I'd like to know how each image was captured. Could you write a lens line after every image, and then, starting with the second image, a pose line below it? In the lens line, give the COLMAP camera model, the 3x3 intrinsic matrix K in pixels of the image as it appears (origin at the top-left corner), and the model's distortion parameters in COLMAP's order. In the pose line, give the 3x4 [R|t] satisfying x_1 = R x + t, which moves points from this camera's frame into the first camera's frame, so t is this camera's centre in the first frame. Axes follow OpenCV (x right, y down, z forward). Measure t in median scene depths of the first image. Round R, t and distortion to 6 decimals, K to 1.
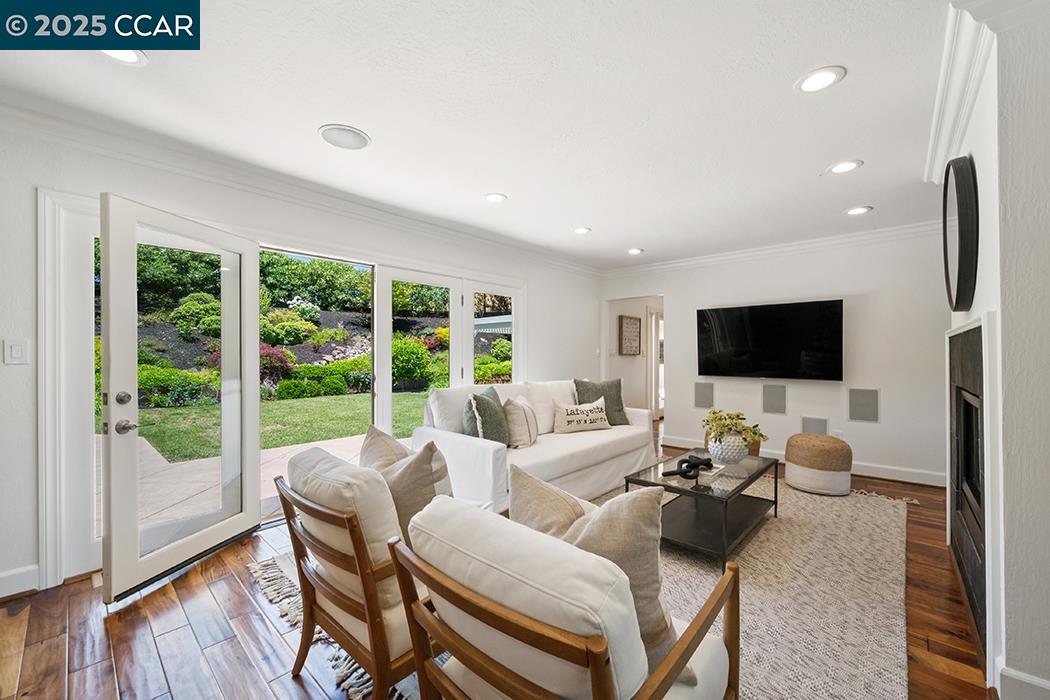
lens RADIAL K [[411.7, 0, 523.3], [0, 411.7, 353.3], [0, 0, 1]] dist [-0.003154, 0.000099]
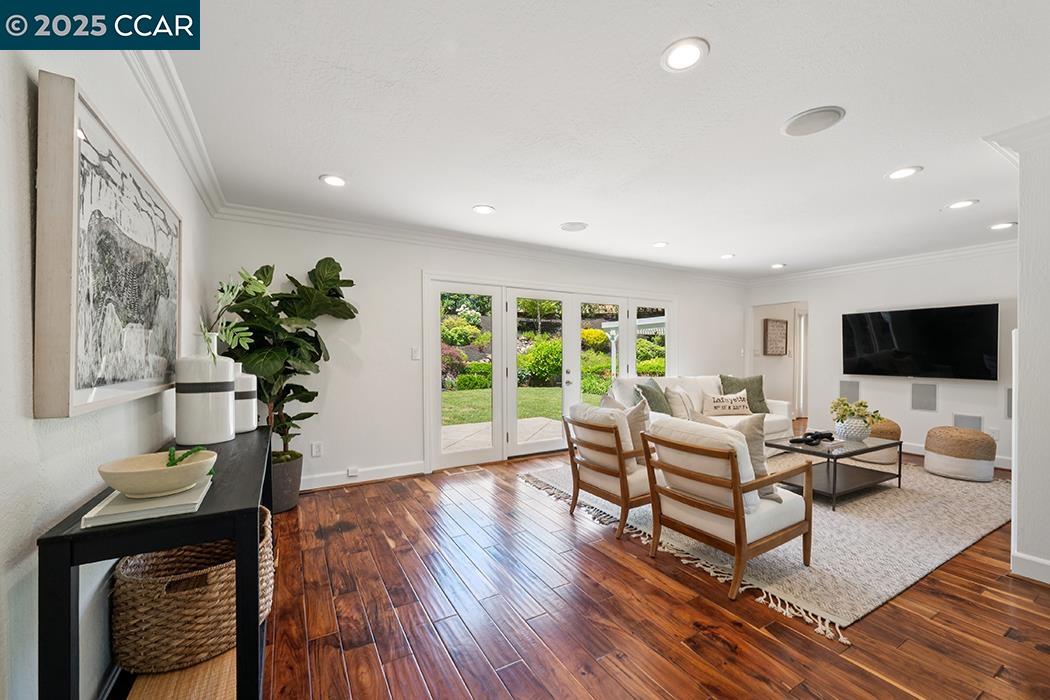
lens RADIAL K [[411.7, 0, 525.7], [0, 411.7, 357.2], [0, 0, 1]] dist [-0.003154, 0.000099]
pose [[0.951578, 0.004271, -0.307378, -0.052731], [-0.000630, 0.999928, 0.011943, -0.004540], [0.307407, -0.011171, 0.951512, -0.361579]]
